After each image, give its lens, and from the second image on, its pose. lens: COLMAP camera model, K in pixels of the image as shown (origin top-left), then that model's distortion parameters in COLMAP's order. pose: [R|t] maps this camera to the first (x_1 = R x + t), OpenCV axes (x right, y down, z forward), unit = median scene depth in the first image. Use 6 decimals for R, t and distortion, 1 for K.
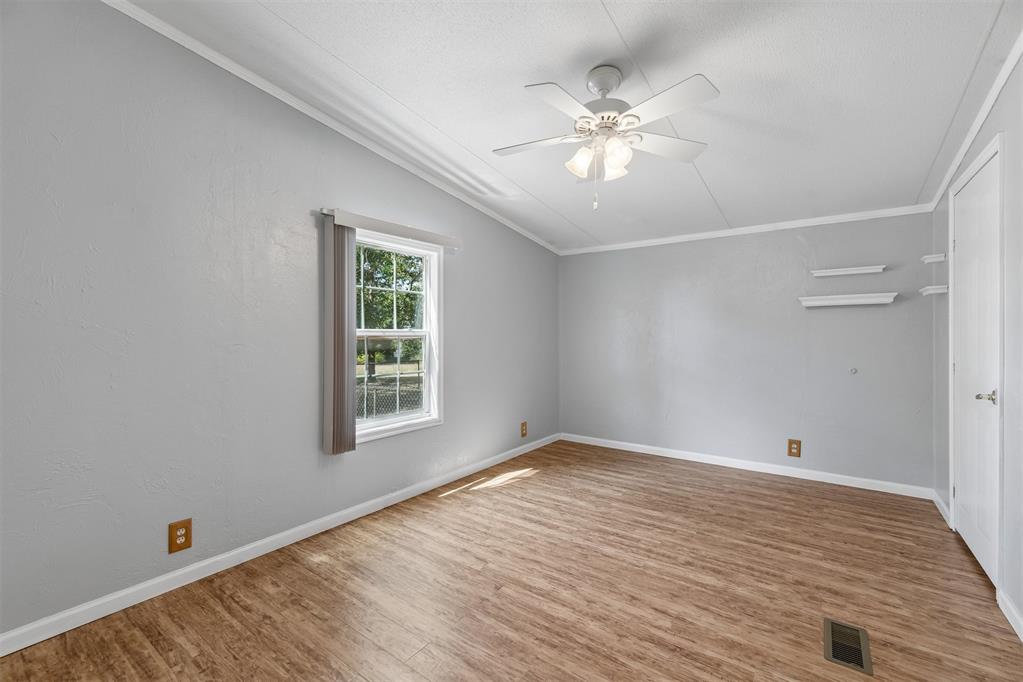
lens RADIAL K [[441.3, 0, 511.5], [0, 441.3, 340.4], [0, 0, 1]] dist [-0.005769, 0.002210]
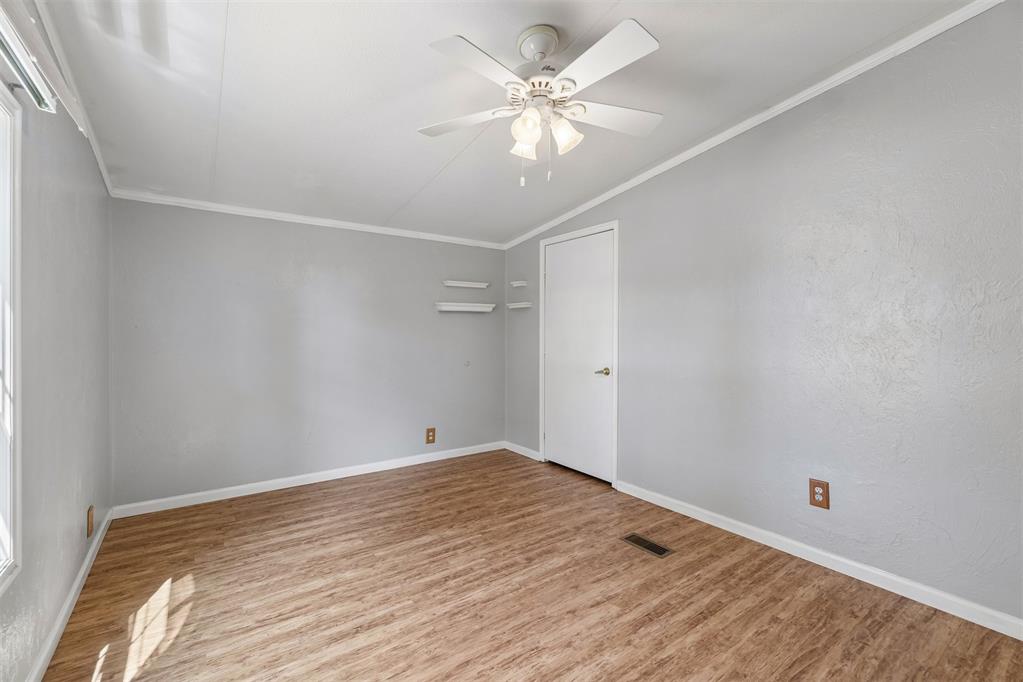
lens RADIAL K [[441.3, 0, 513.7], [0, 441.3, 335.5], [0, 0, 1]] dist [-0.005769, 0.002210]
pose [[0.307025, -0.002360, 0.951699, -0.447951], [0.011861, 0.999929, -0.001347, -0.009163], [-0.951628, 0.011702, 0.307031, 0.551175]]
